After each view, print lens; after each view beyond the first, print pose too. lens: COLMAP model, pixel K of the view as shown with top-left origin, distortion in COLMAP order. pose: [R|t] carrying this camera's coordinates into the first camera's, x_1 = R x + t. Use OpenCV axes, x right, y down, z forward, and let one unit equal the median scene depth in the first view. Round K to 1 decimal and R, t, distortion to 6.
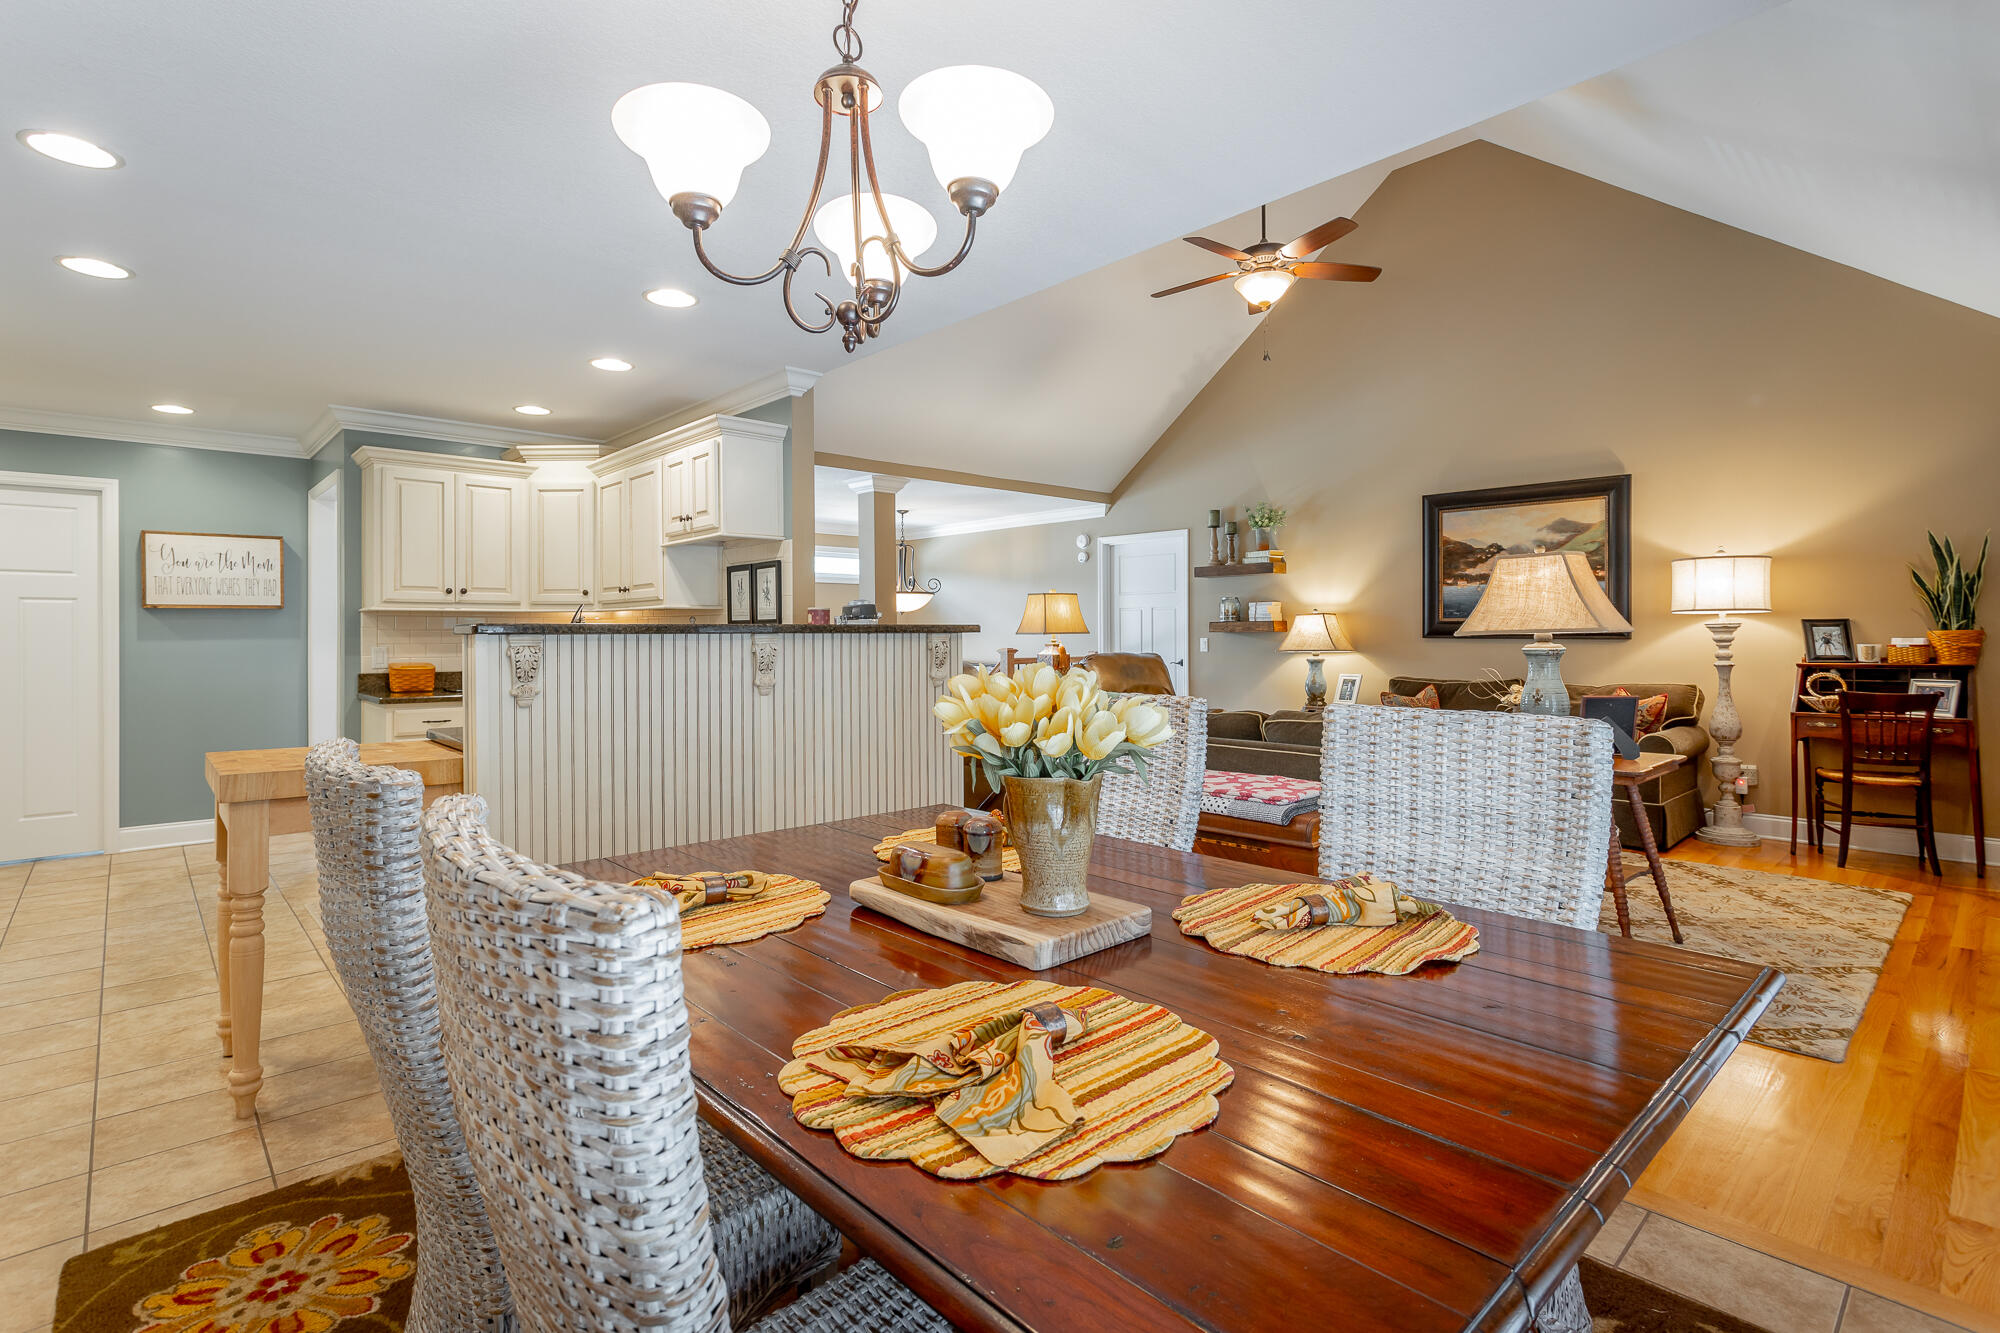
lens RADIAL K [[939.1, 0, 991.5], [0, 939.1, 647.5], [0, 0, 1]] dist [-0.002161, 0.000076]
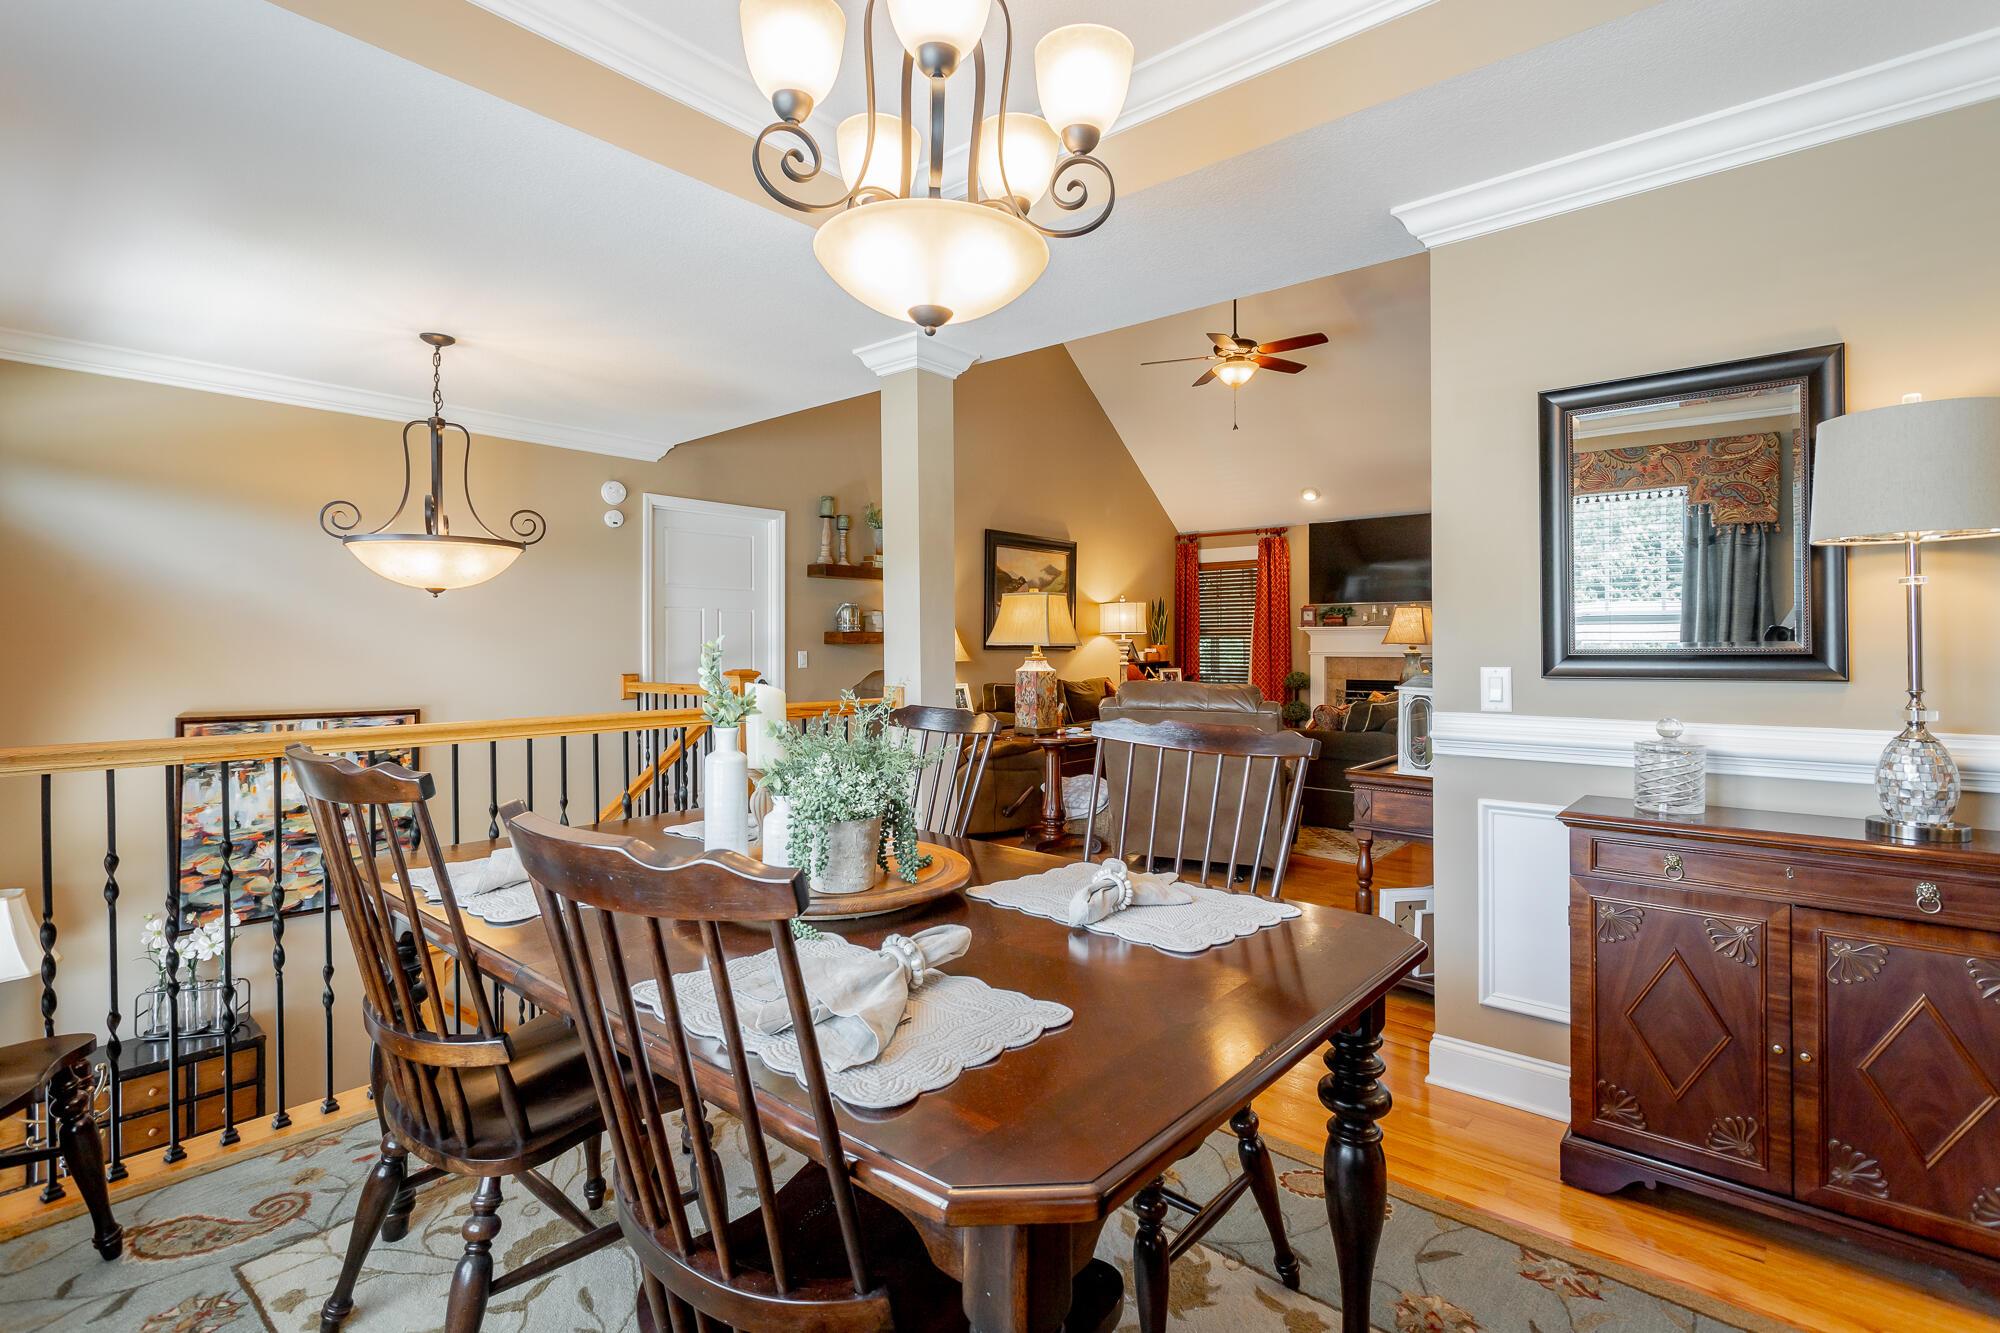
lens RADIAL K [[939.1, 0, 997.5], [0, 939.1, 649.3], [0, 0, 1]] dist [-0.002161, 0.000076]
pose [[-0.120333, -0.001918, 0.992732, -0.736821], [0.017332, 0.999842, 0.004033, -0.016137], [-0.992582, 0.017691, -0.120281, 1.168691]]
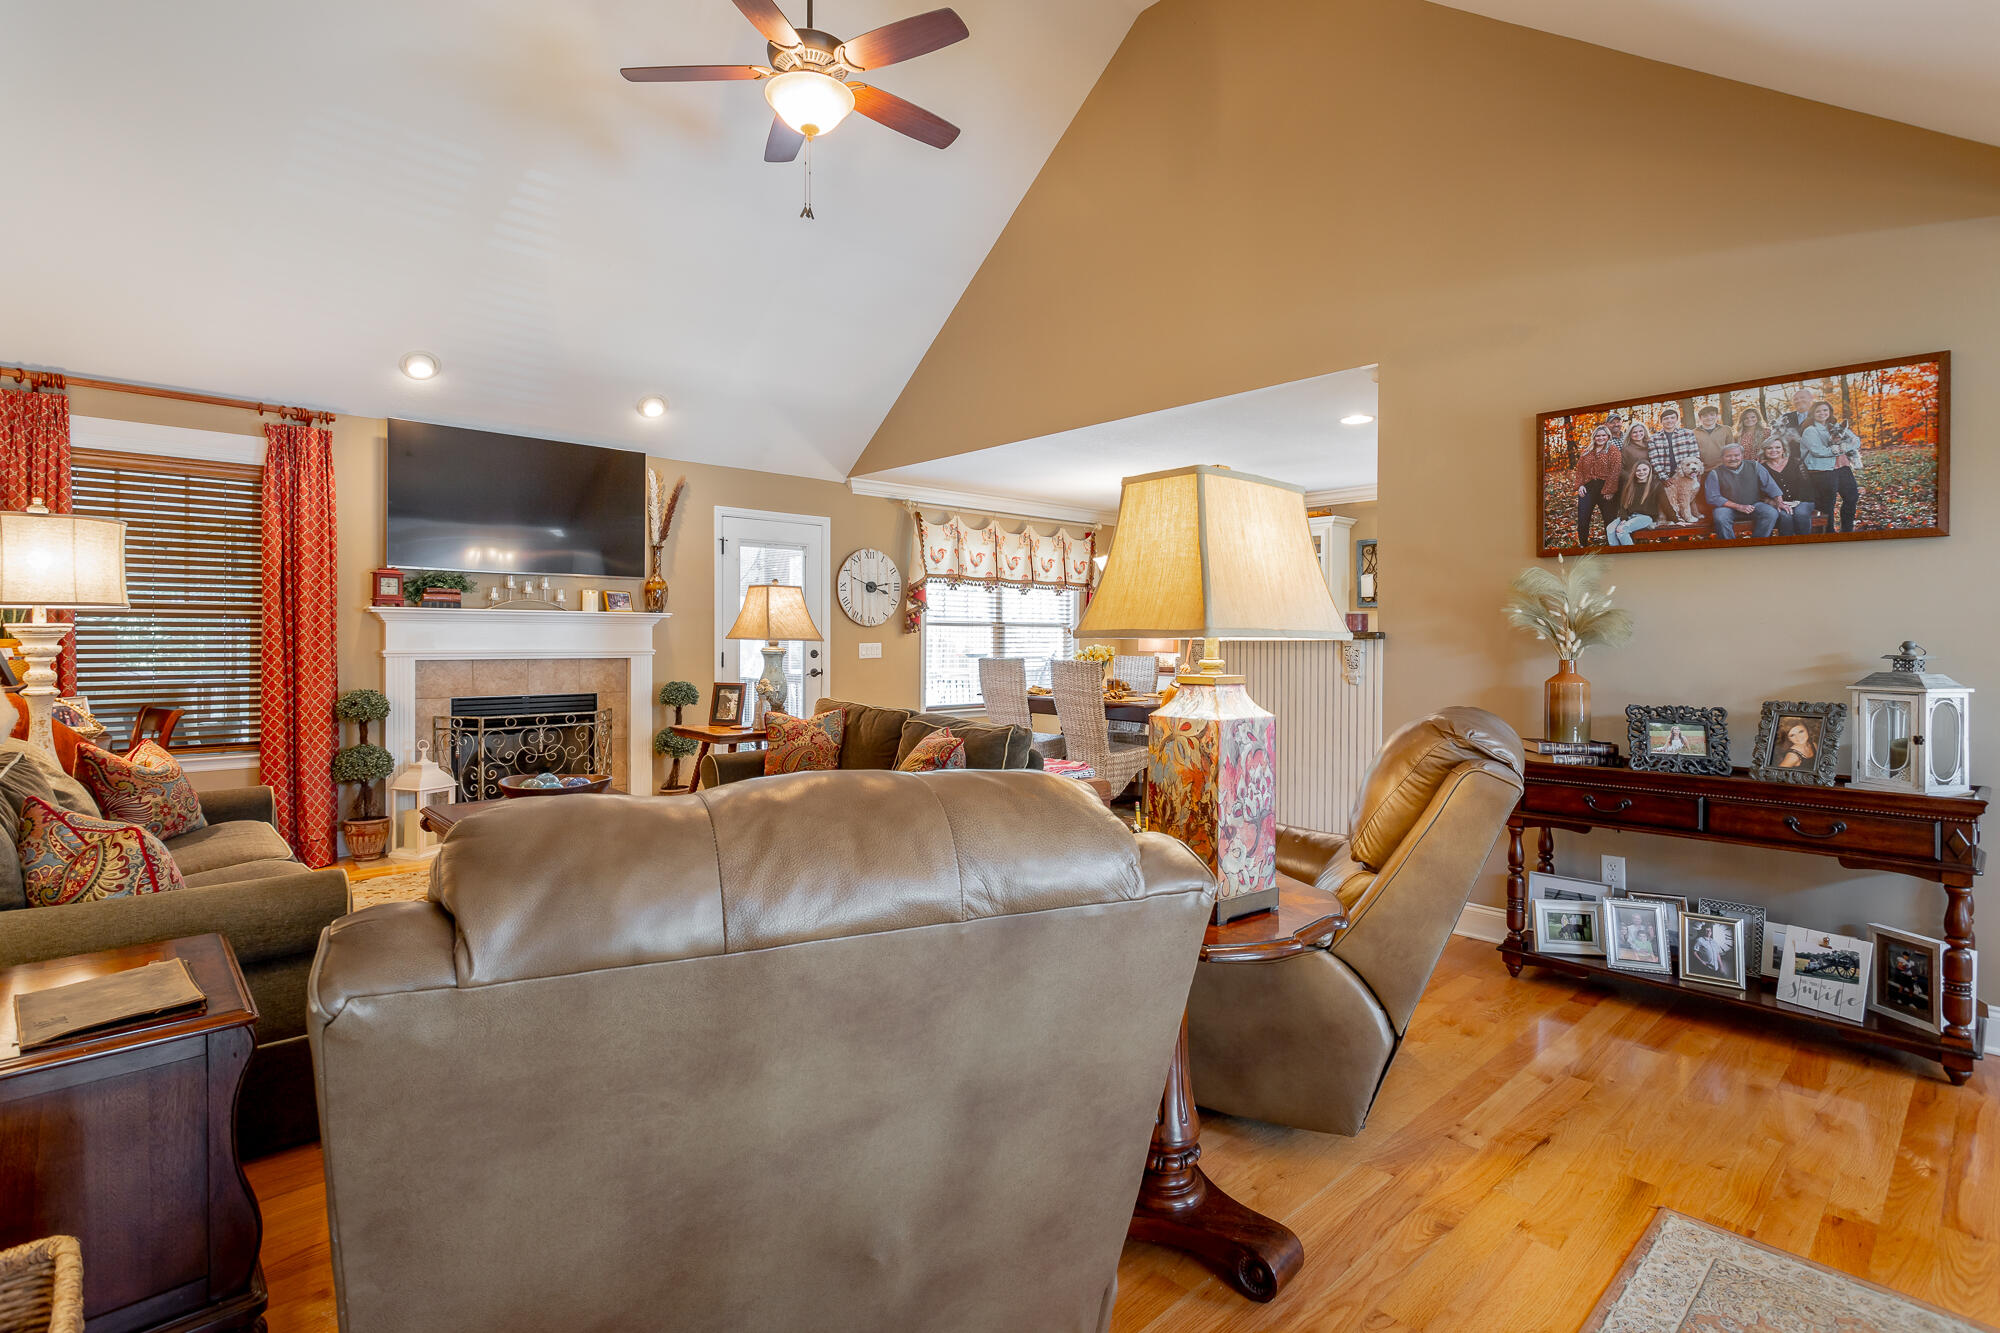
lens RADIAL K [[939.1, 0, 989.4], [0, 939.1, 649.6], [0, 0, 1]] dist [-0.002161, 0.000076]
pose [[-0.999995, 0.002621, 0.001486, 0.131630], [0.002658, 0.999672, 0.025490, -0.019422], [-0.001419, 0.025494, -0.999674, 1.306756]]
